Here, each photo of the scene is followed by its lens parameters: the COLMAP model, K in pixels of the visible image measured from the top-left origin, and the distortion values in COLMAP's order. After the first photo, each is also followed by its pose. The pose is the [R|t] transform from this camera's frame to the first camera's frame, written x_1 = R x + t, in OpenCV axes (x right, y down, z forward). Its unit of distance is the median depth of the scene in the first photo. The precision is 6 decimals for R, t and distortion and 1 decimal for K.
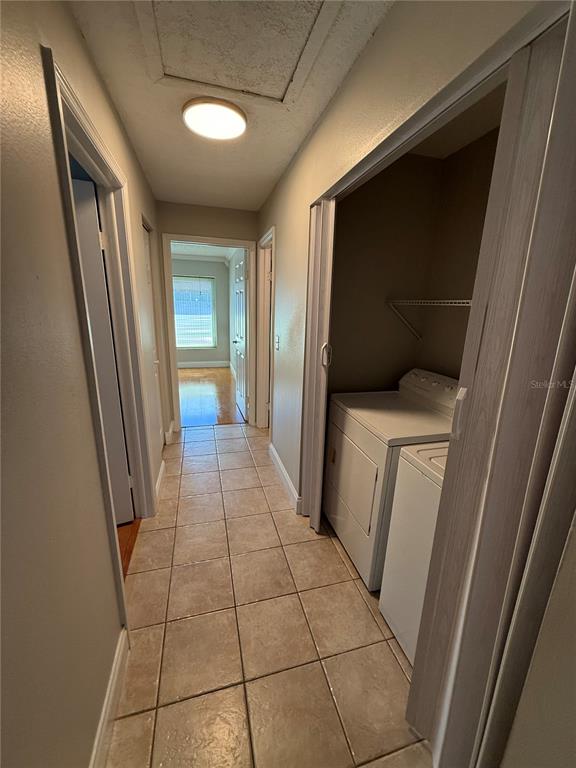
lens RADIAL K [[306.5, 0, 286.0], [0, 306.5, 379.4], [0, 0, 1]] dist [0.000831, -0.000153]
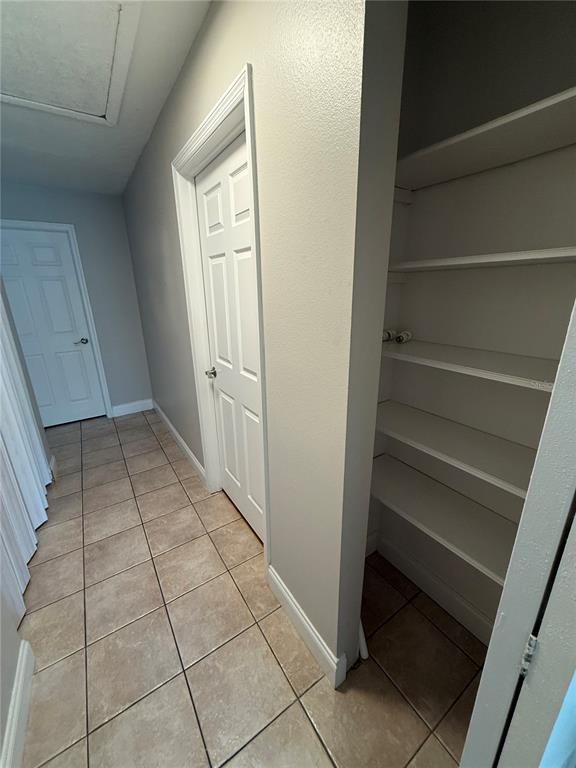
lens RADIAL K [[306.5, 0, 287.0], [0, 306.5, 381.9], [0, 0, 1]] dist [0.000831, -0.000153]
pose [[-0.951201, 0.093589, -0.294036, -0.360971], [-0.070734, 0.861391, 0.502994, -0.407902], [0.300355, 0.499246, -0.812736, 1.655657]]
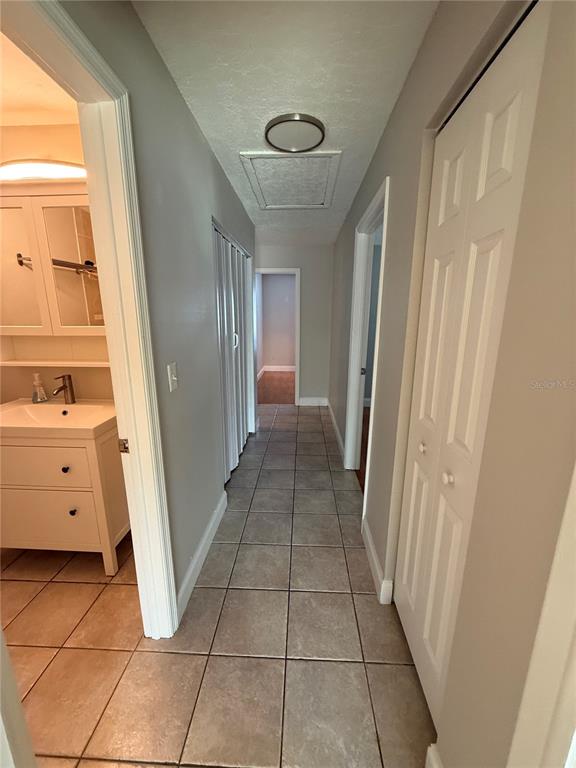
lens RADIAL K [[306.5, 0, 288.1], [0, 306.5, 383.1], [0, 0, 1]] dist [0.000831, -0.000153]
pose [[-0.950615, -0.087020, 0.297924, -0.541836], [0.055156, 0.897247, 0.438069, -0.476579], [-0.305433, 0.432868, -0.848137, 2.019915]]
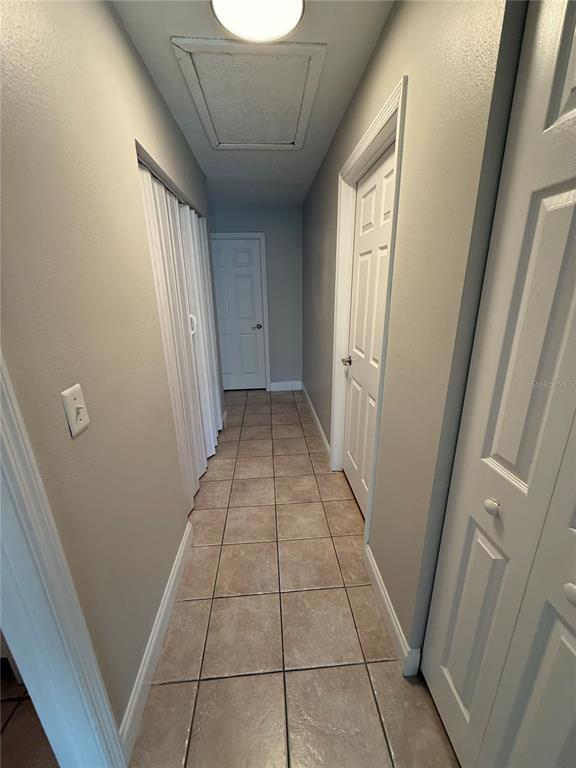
lens RADIAL K [[306.5, 0, 287.2], [0, 306.5, 381.8], [0, 0, 1]] dist [0.000831, -0.000153]
pose [[-0.980594, -0.057902, 0.187304, -0.427166], [0.048294, 0.854608, 0.517023, -0.426316], [-0.190008, 0.516036, -0.835227, 1.754285]]
